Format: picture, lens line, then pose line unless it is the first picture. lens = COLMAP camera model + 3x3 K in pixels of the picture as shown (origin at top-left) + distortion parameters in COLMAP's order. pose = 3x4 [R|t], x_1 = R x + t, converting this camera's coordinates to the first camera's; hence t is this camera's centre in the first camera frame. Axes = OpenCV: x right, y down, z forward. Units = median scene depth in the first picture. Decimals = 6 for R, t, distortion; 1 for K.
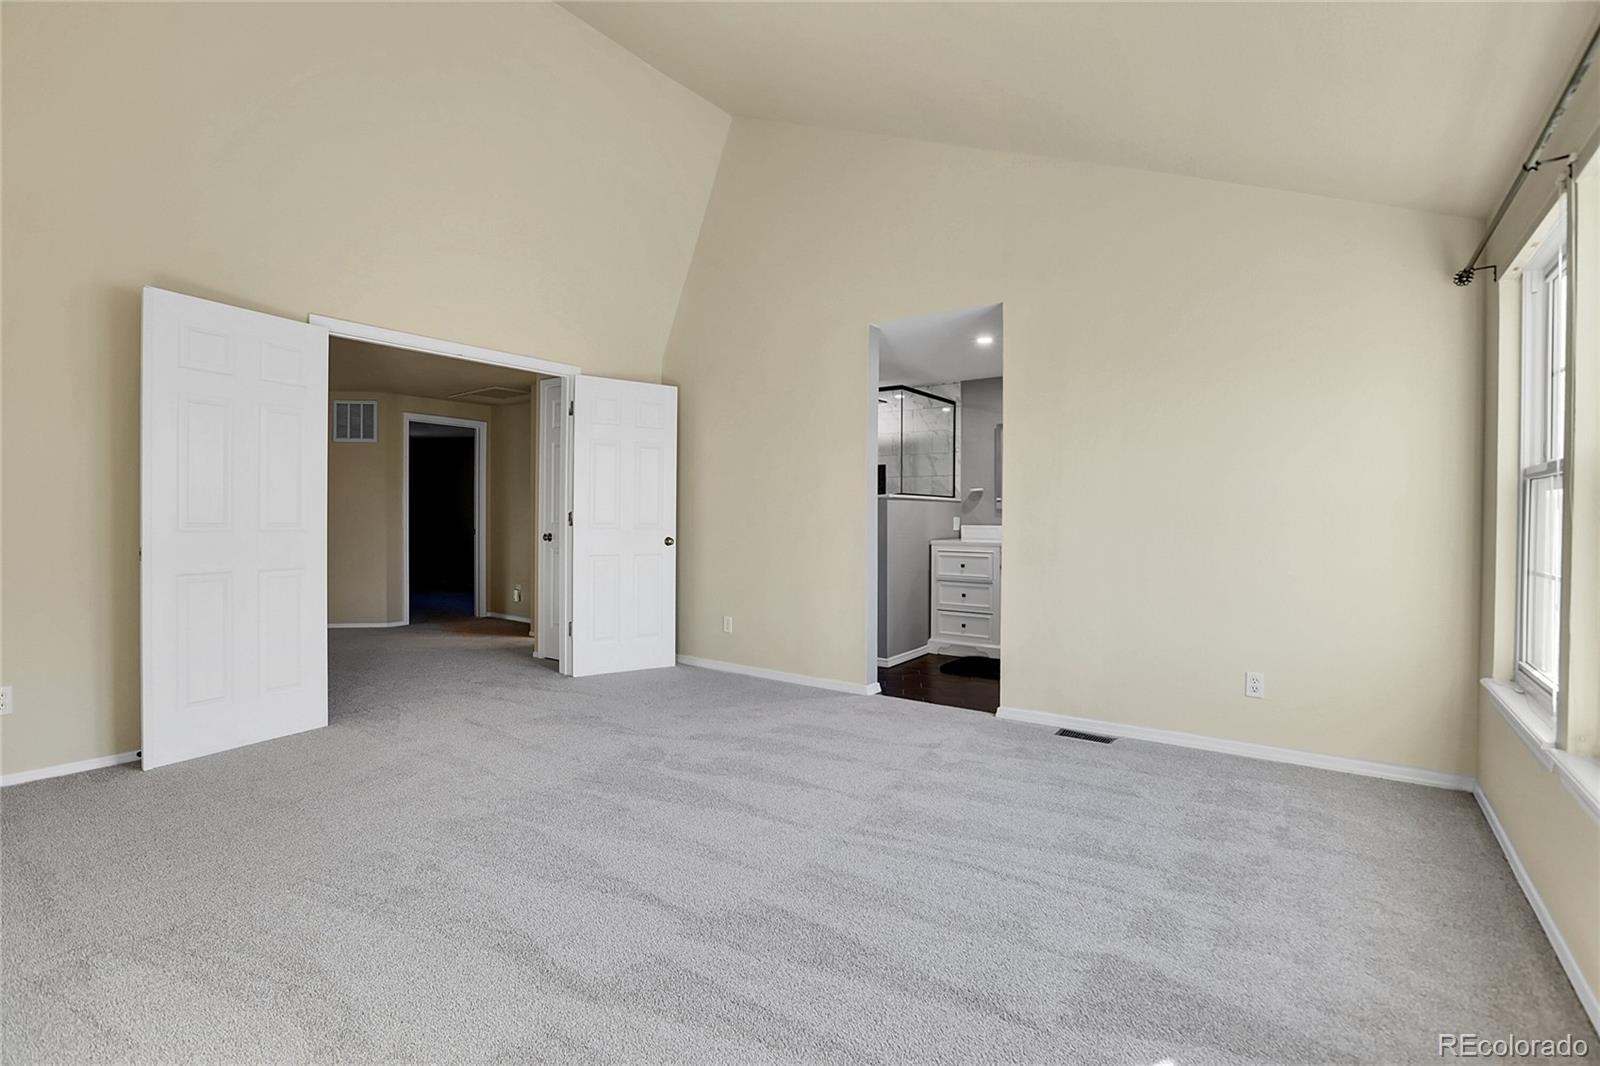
lens RADIAL K [[732.1, 0, 800.0], [0, 732.1, 533.0], [0, 0, 1]] dist [-0.064144, 0.027974]
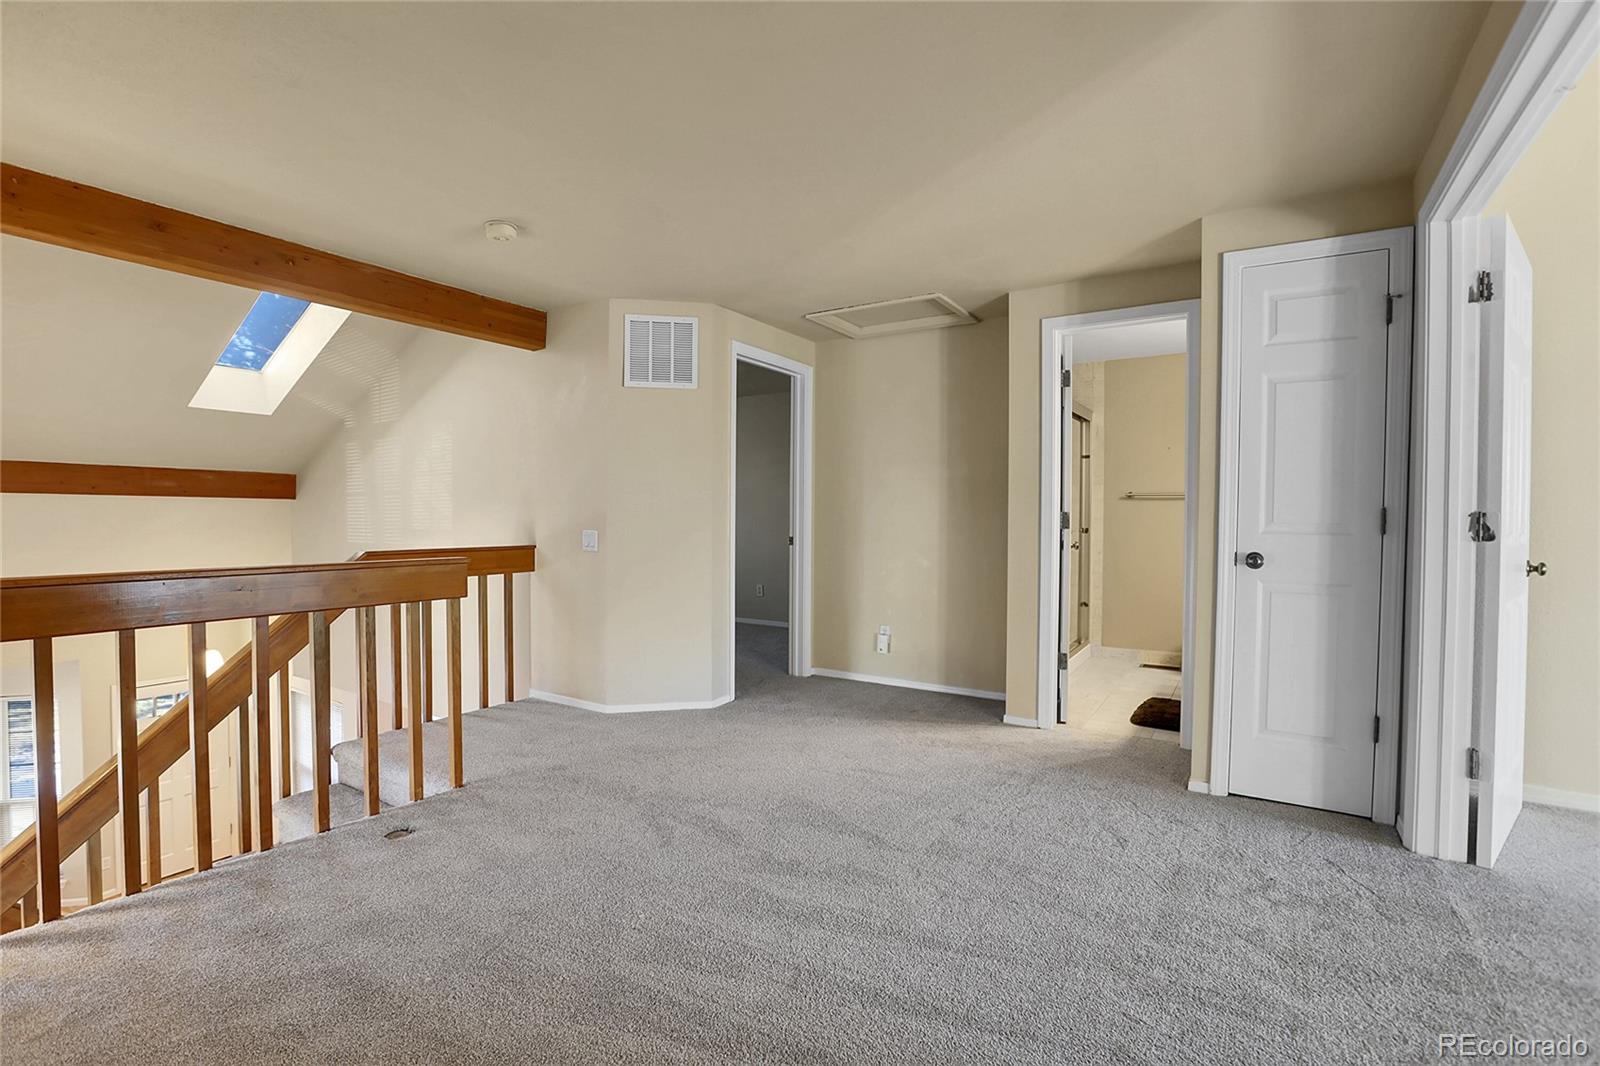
lens RADIAL K [[732.1, 0, 800.0], [0, 732.1, 533.0], [0, 0, 1]] dist [-0.064144, 0.027974]
pose [[0.997244, -0.007455, 0.073810, -0.552282], [0.006992, 0.999954, 0.006531, -0.014669], [-0.073855, -0.005997, 0.997251, 0.412708]]
